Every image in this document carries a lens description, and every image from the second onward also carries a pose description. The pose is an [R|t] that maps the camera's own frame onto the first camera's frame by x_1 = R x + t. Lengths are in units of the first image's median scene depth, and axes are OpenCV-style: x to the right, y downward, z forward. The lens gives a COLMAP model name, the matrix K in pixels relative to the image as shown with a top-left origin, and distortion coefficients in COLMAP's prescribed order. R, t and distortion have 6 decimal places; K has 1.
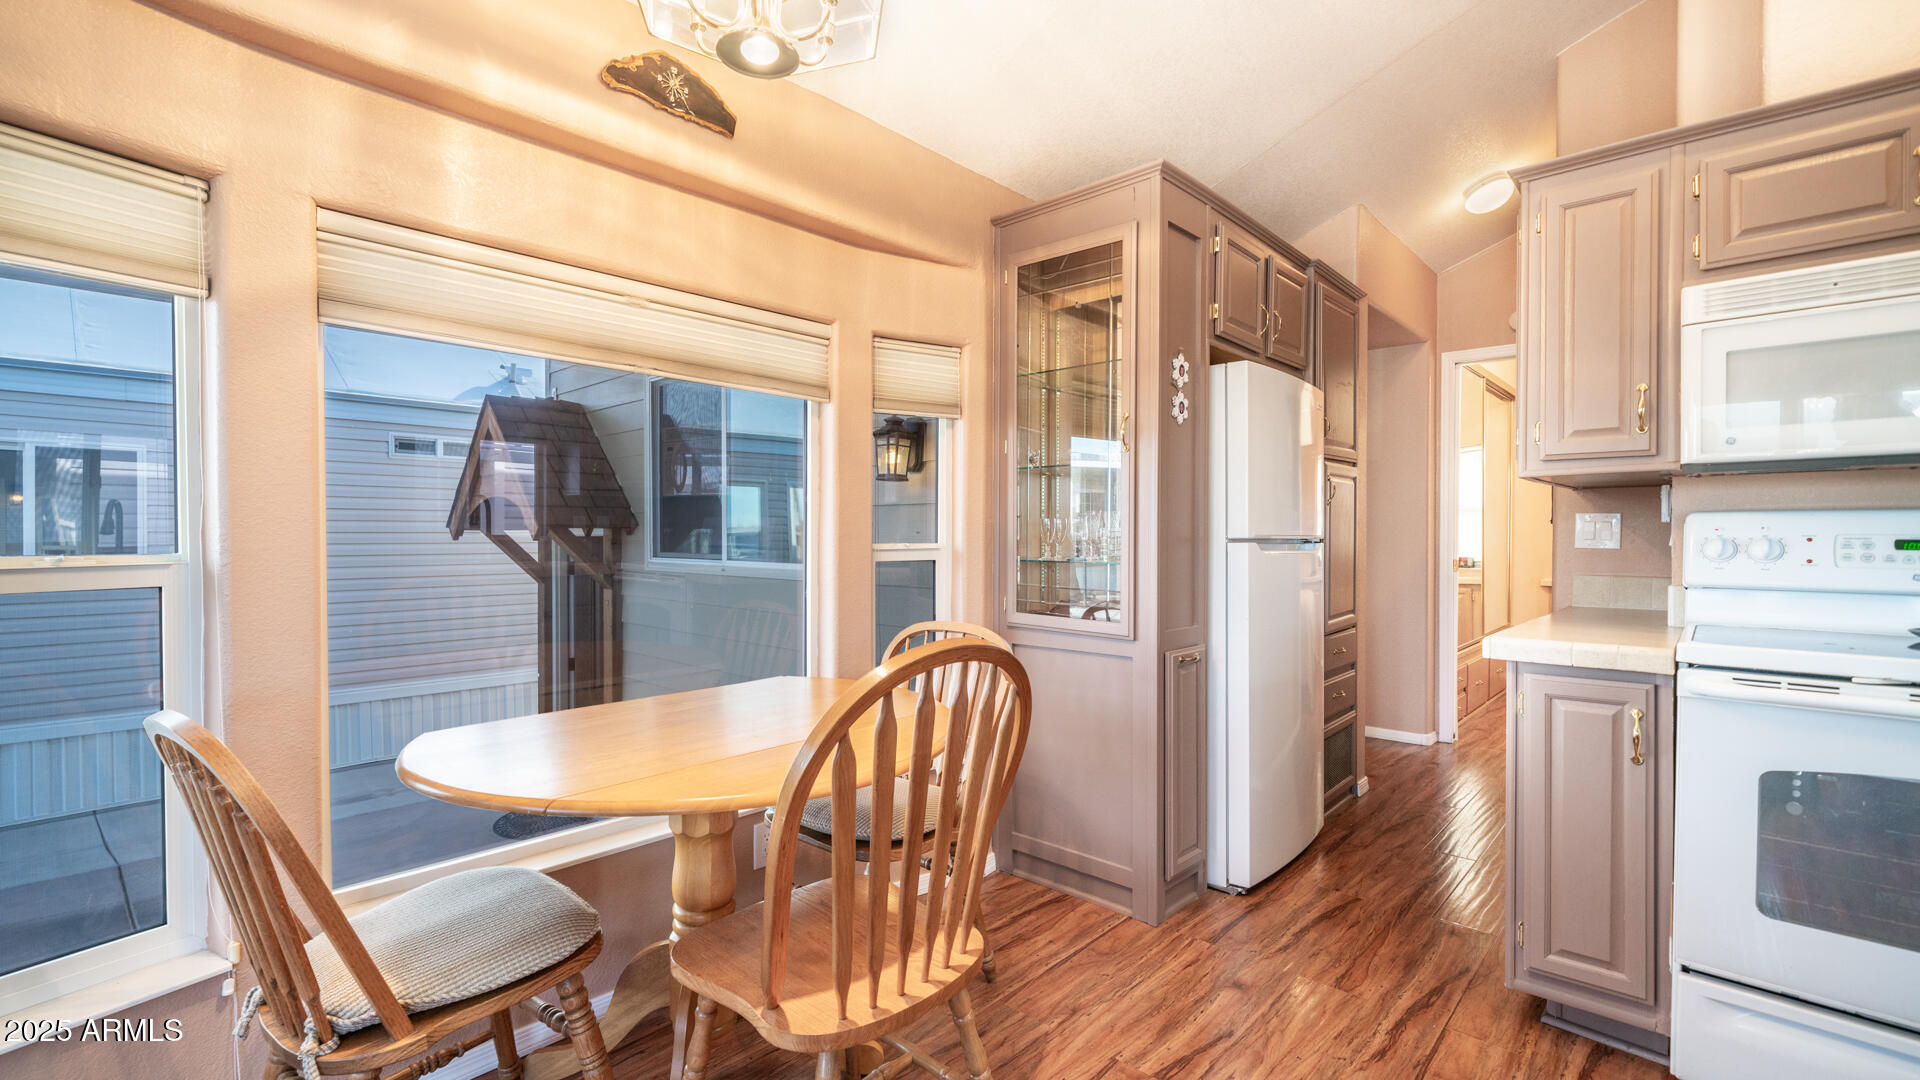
lens RADIAL K [[810.0, 0, 958.4], [0, 810.0, 538.2], [0, 0, 1]] dist [-0.000908, -0.000113]
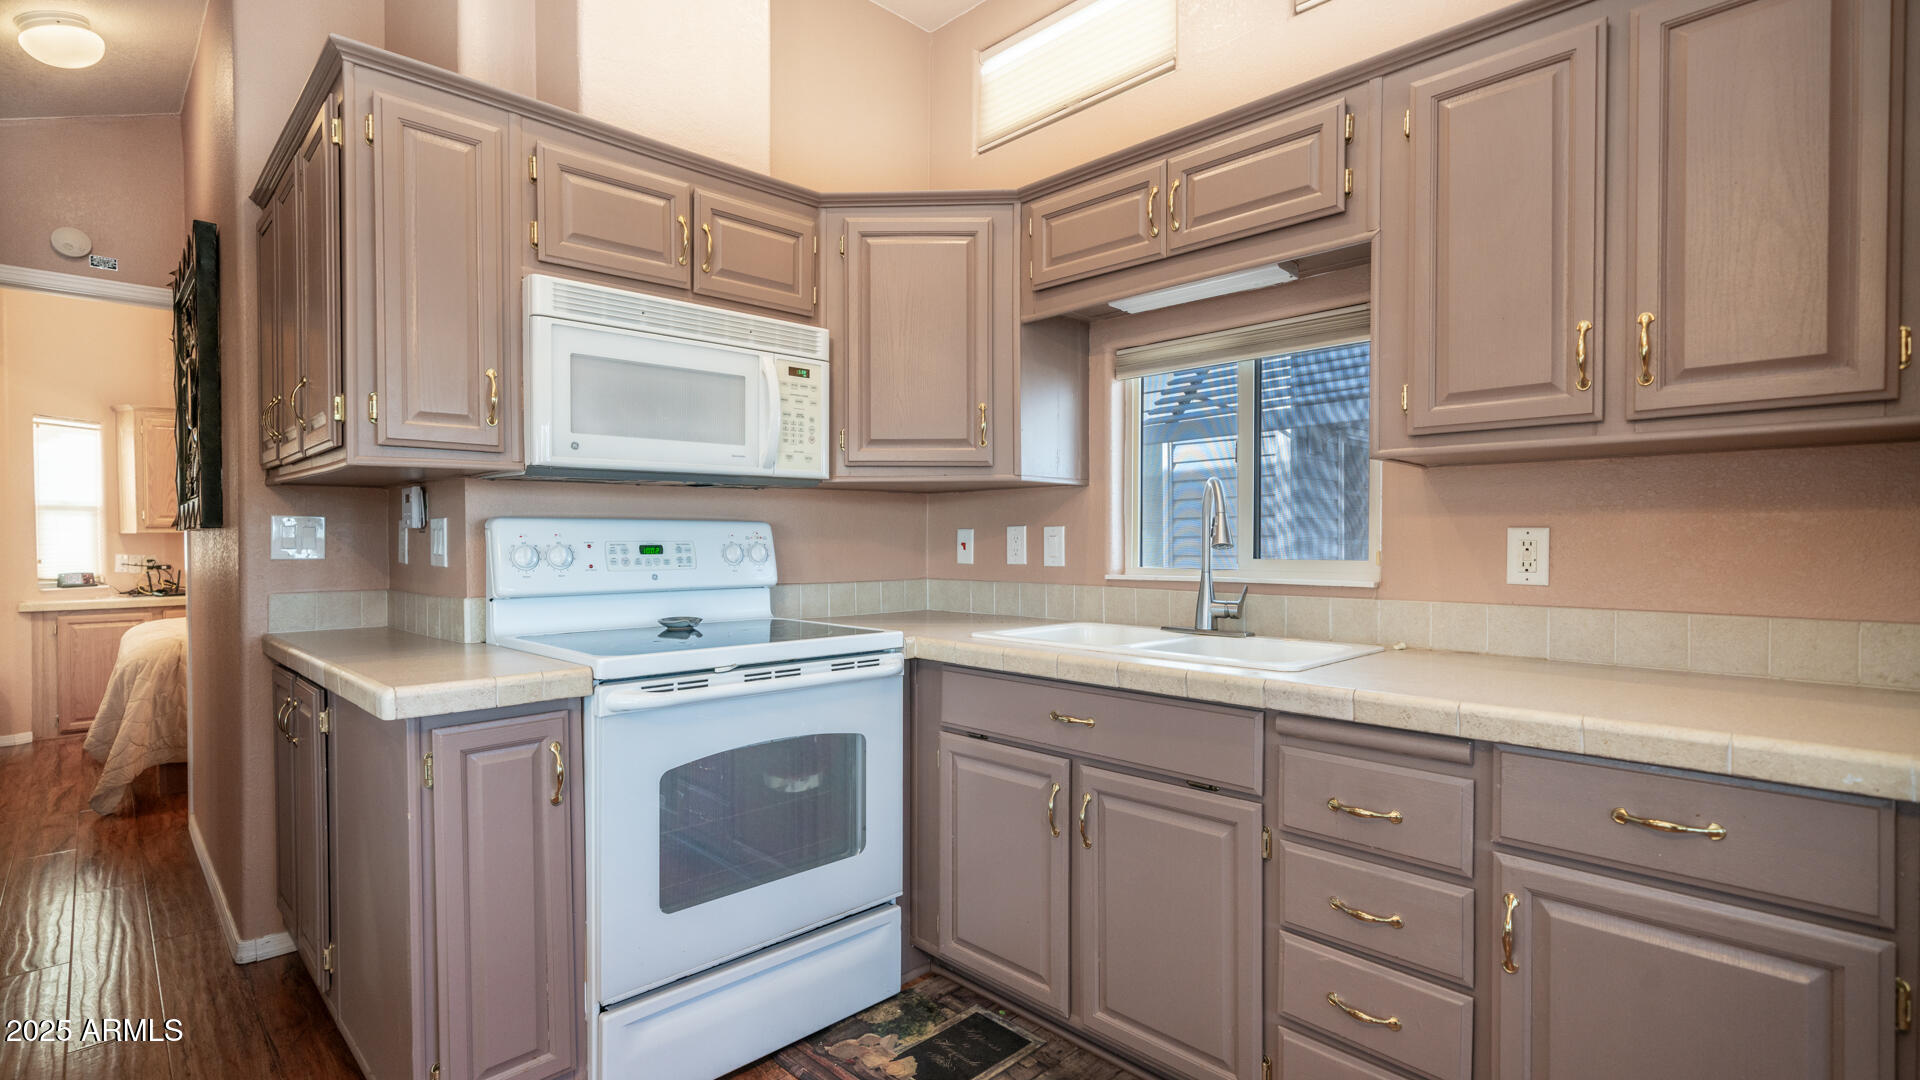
lens RADIAL K [[895.0, 0, 958.7], [0, 895.0, 545.6], [0, 0, 1]] dist [0.004119, 0.000196]
pose [[0.045274, -0.011005, 0.998914, -0.099937], [0.008146, 0.999910, 0.010647, -0.007539], [-0.998941, 0.007655, 0.045359, 0.479010]]
